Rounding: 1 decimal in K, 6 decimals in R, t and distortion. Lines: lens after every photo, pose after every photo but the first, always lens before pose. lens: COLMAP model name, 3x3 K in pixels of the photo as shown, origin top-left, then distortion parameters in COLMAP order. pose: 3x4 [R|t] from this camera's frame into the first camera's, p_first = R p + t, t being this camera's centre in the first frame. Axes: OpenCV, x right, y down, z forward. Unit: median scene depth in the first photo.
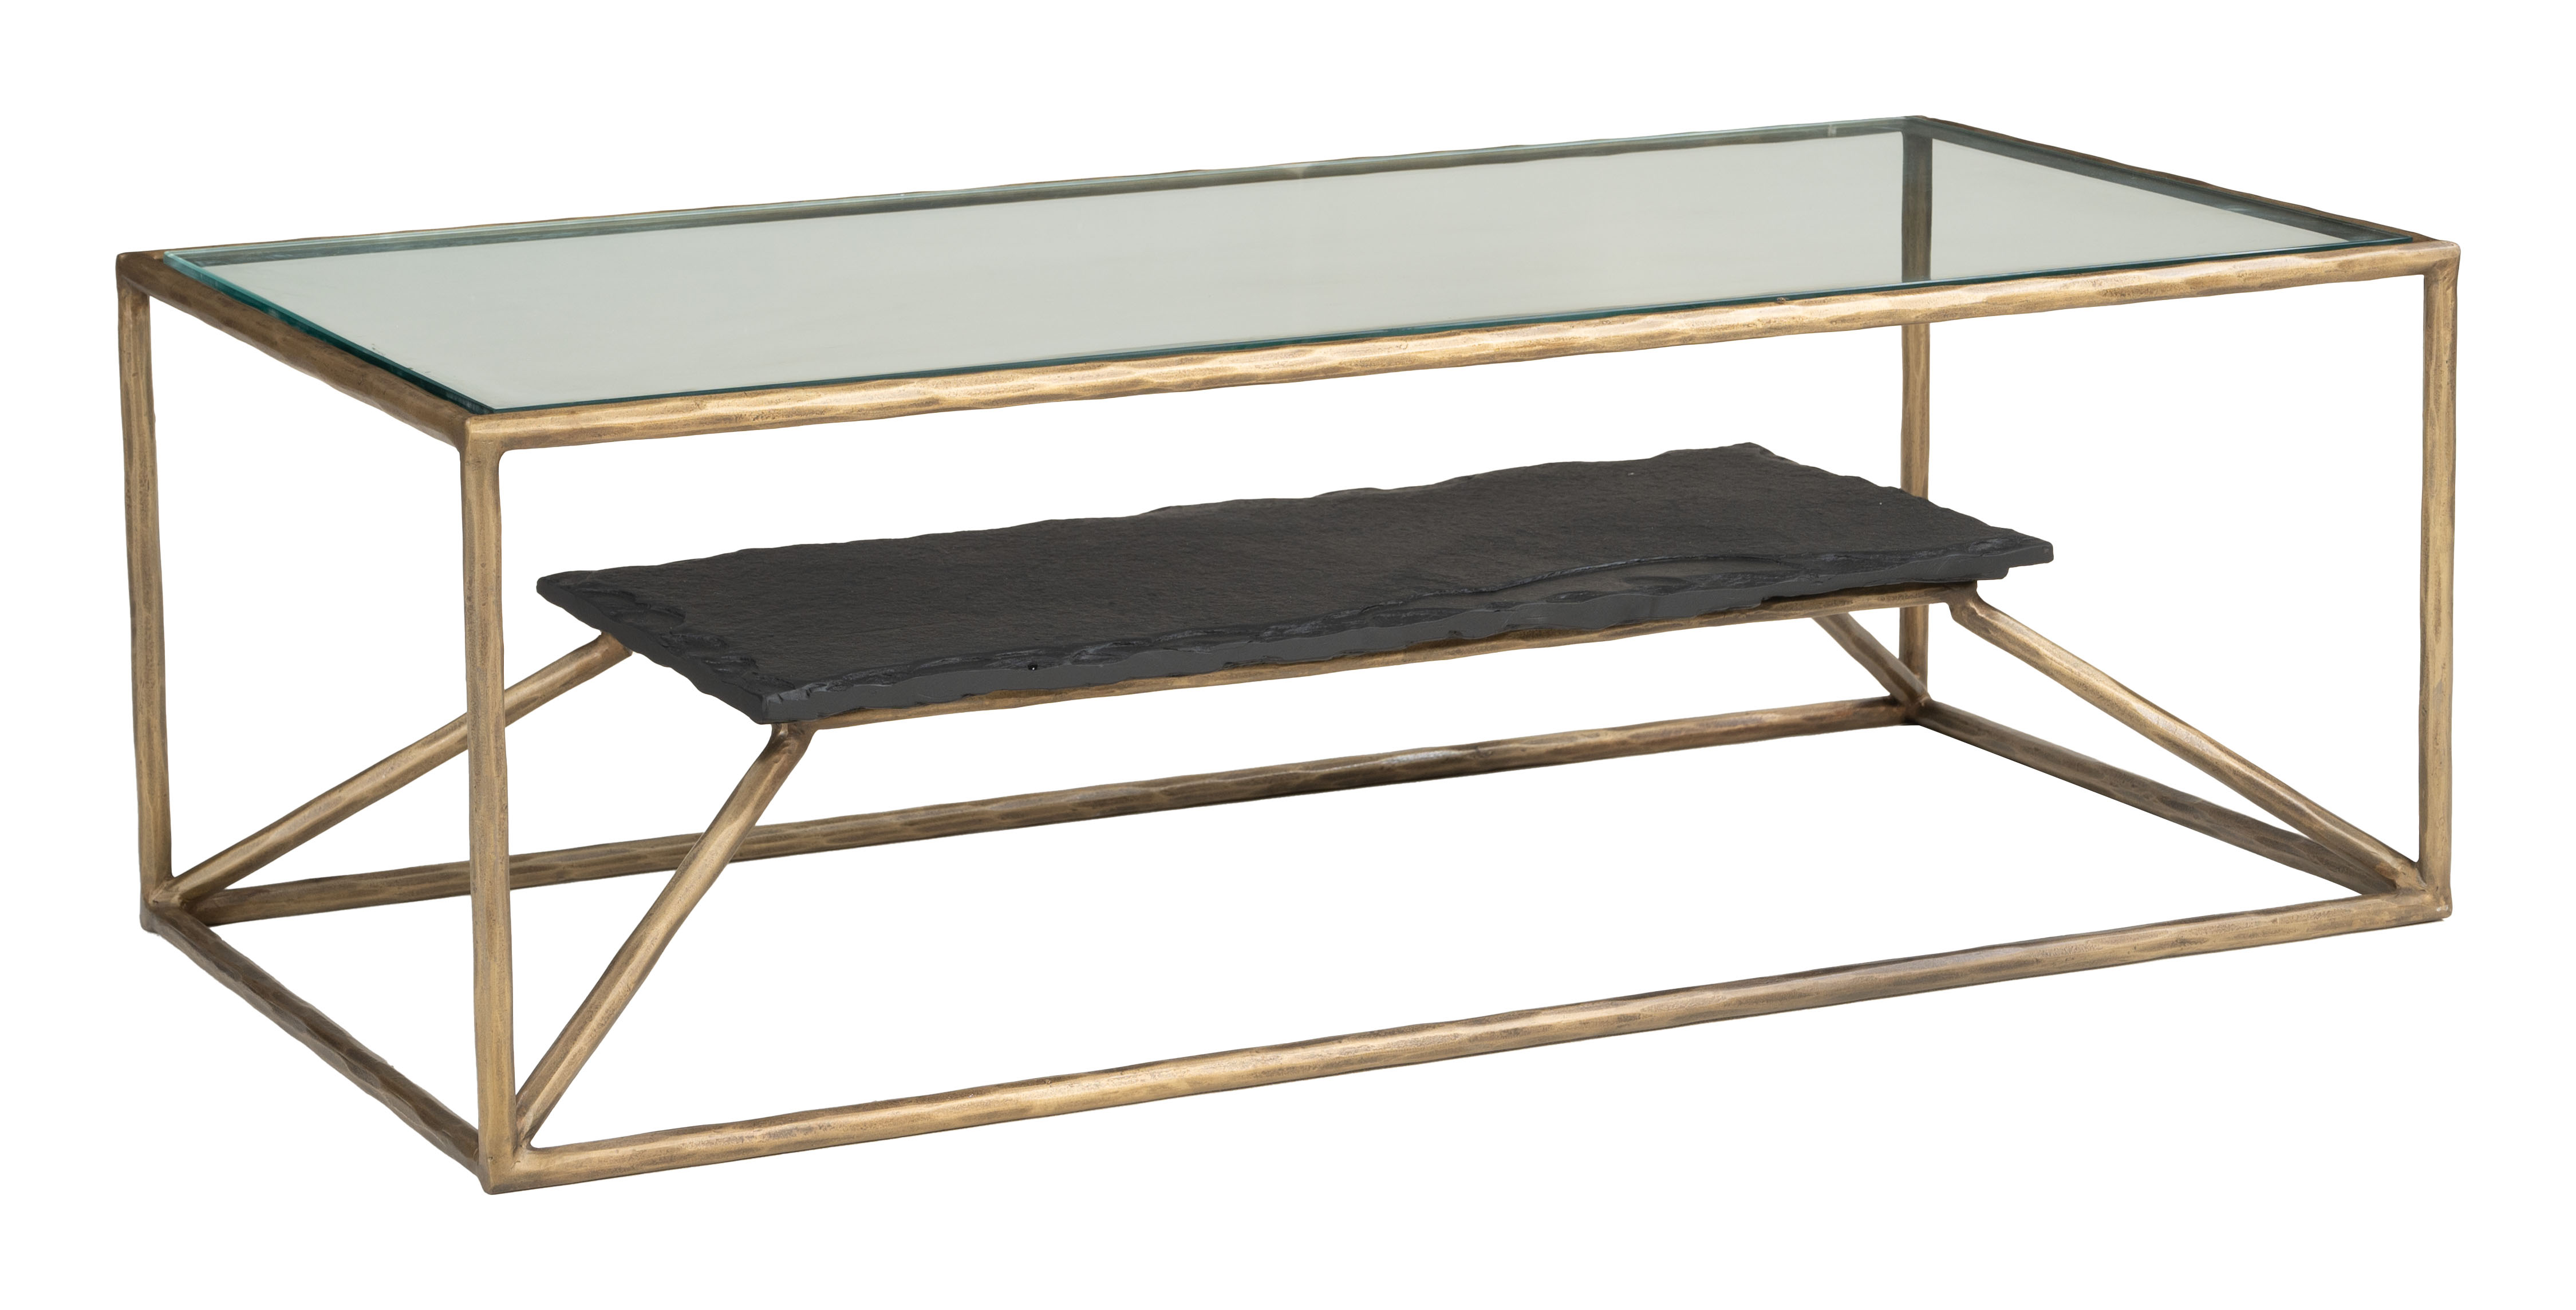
lens RADIAL K [[7106.5, 0, 1288.0], [0, 7106.5, 655.0], [0, 0, 1]] dist [-0.023510, 0.182158]
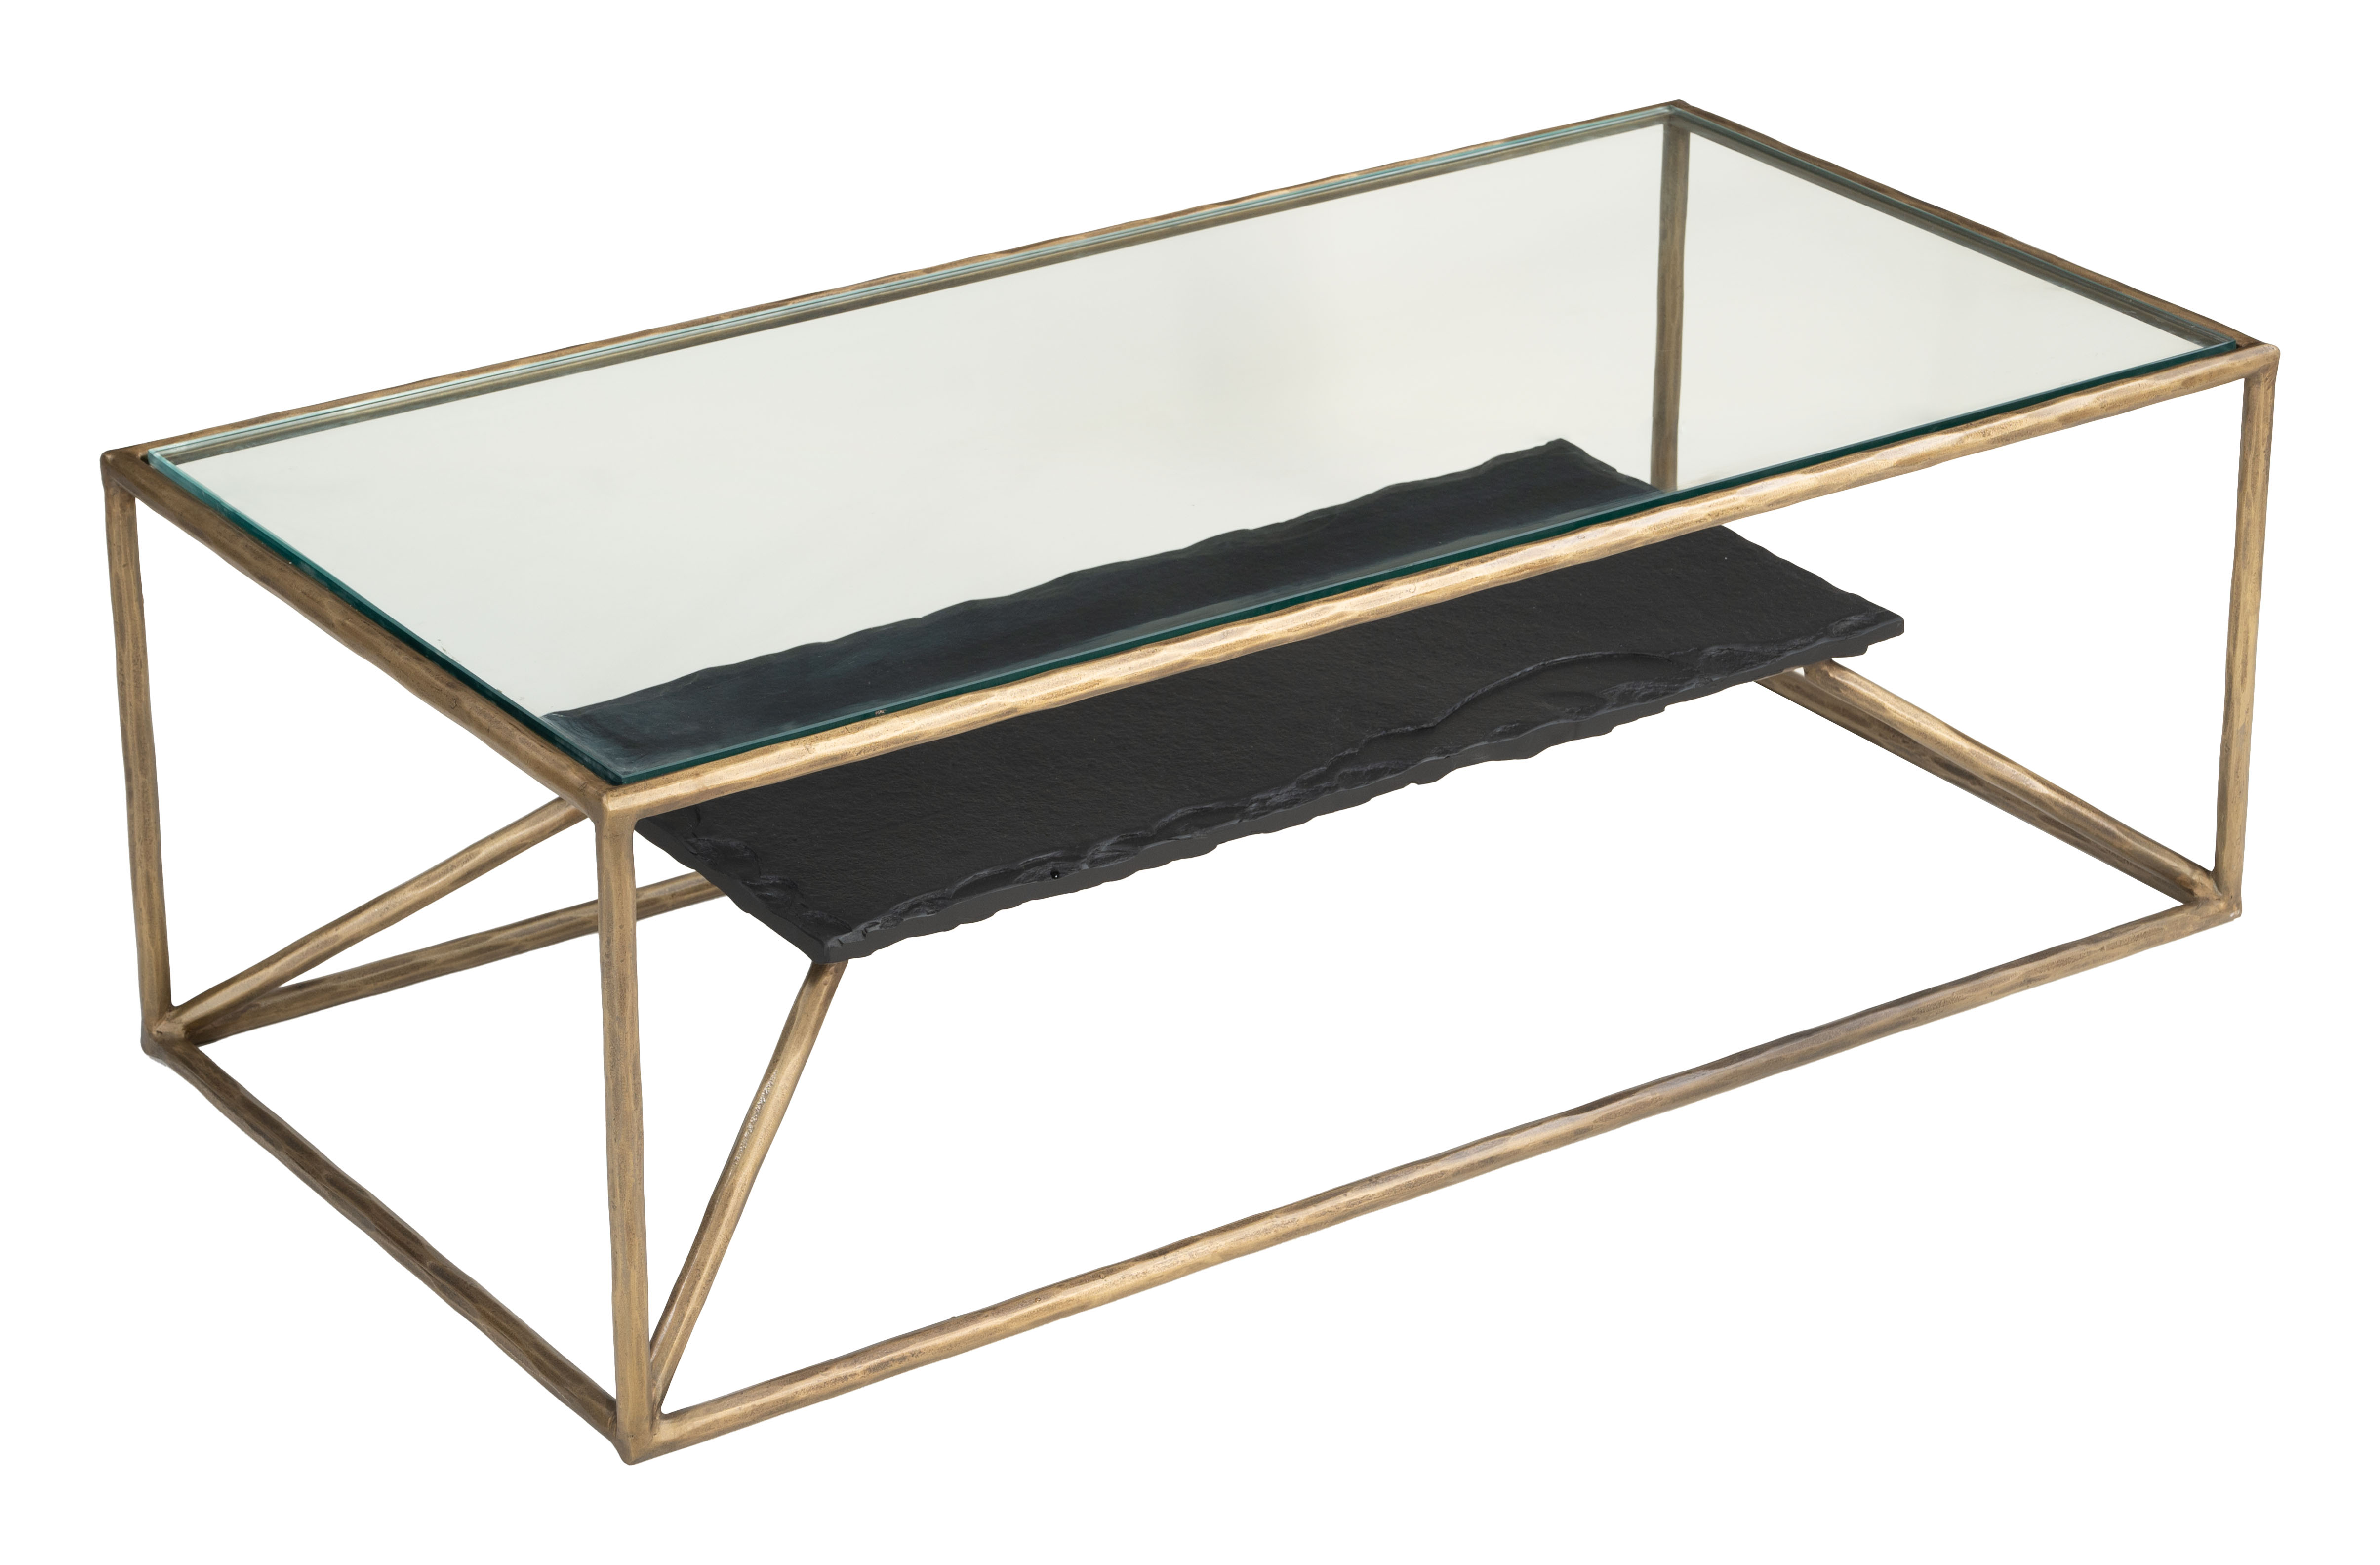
lens RADIAL K [[6067.0, 0, 1190.0], [0, 6067.0, 782.5], [0, 0, 1]] dist [-0.081858, -0.520518]
pose [[0.987465, -0.056380, 0.147423, -0.140550], [0.023909, 0.976679, 0.213369, -0.193795], [-0.156015, -0.207170, 0.965785, 0.112556]]
